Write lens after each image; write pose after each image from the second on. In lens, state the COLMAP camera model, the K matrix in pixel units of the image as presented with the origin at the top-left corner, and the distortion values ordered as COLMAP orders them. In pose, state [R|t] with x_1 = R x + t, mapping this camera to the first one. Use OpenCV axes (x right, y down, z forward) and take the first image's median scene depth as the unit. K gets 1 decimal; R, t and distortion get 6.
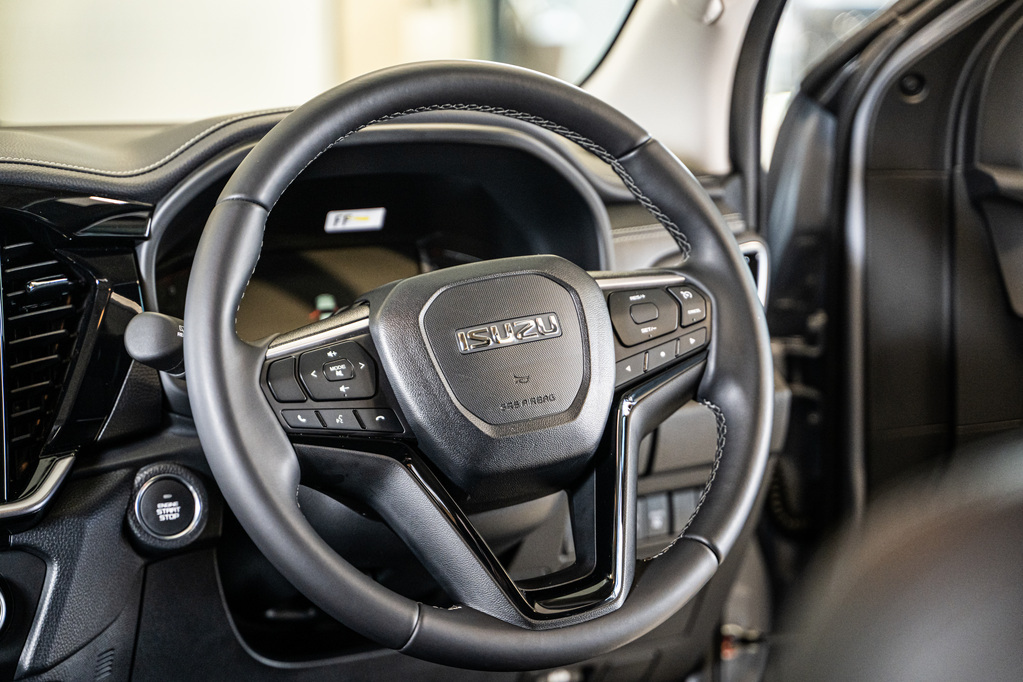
lens RADIAL K [[2078.8, 0, 511.5], [0, 2078.8, 341.0], [0, 0, 1]] dist [-0.003539, -0.161973]
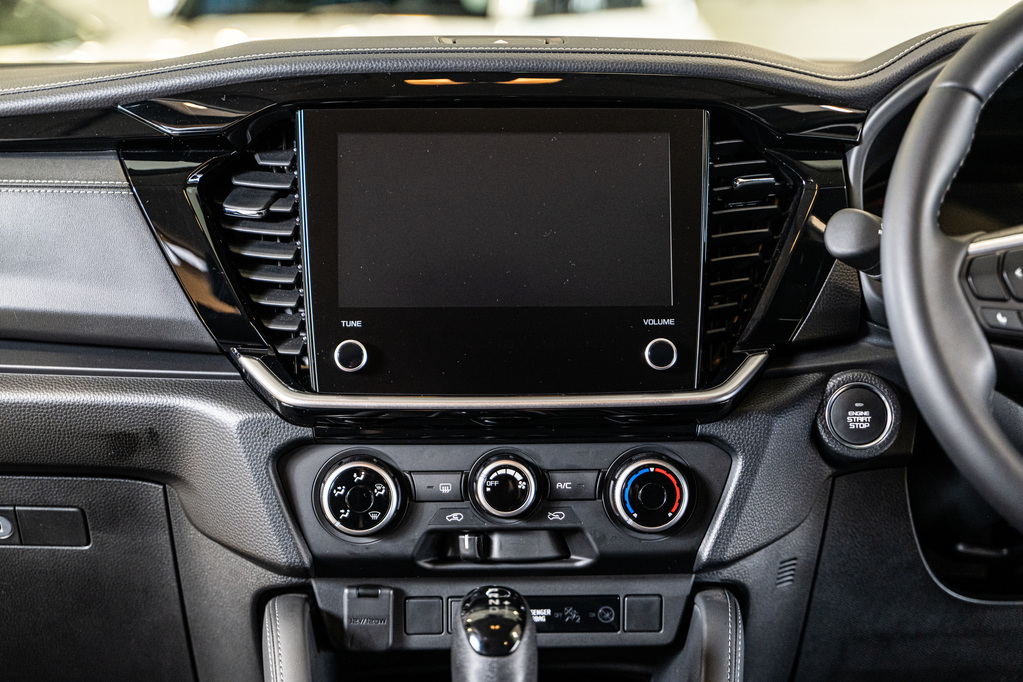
lens RADIAL K [[1793.2, 0, 511.5], [0, 1793.2, 341.0], [0, 0, 1]] dist [0.011187, 0.014272]
pose [[0.923877, 0.066812, -0.376813, 0.000495], [-0.074332, 0.997219, -0.005433, 0.062714], [0.375402, 0.033029, 0.926274, 0.153245]]
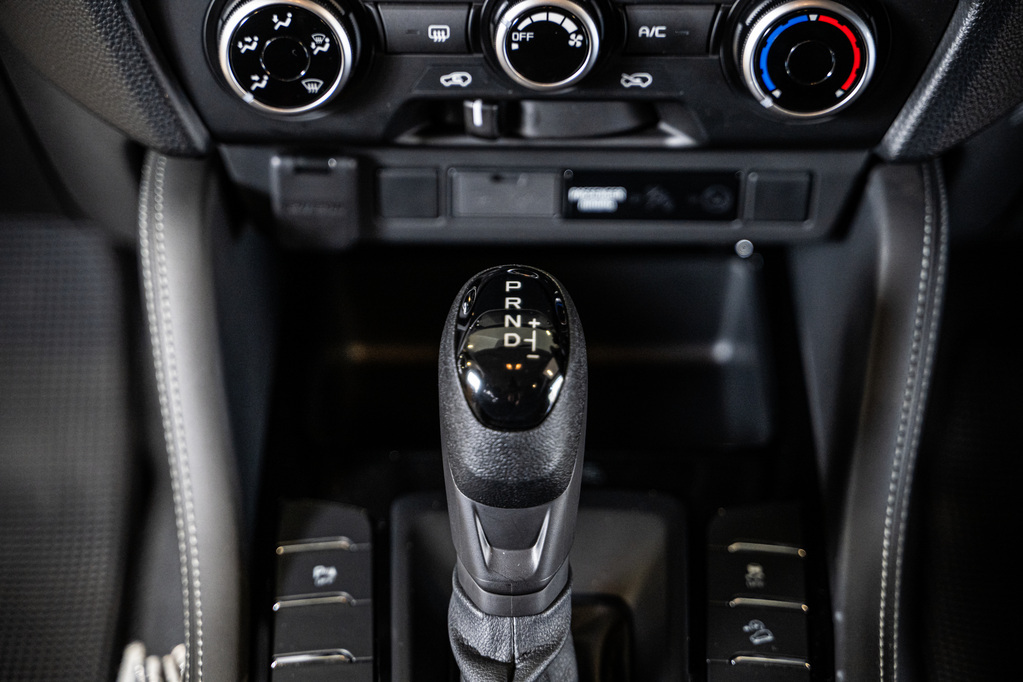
lens RADIAL K [[2181.4, 0, 511.5], [0, 2181.4, 341.0], [0, 0, 1]] dist [-0.003223, -0.210819]
pose [[0.903365, 0.278540, -0.326110, -0.115840], [-0.085176, 0.861763, 0.500110, -0.089748], [0.420330, -0.424005, 0.802211, 0.441487]]
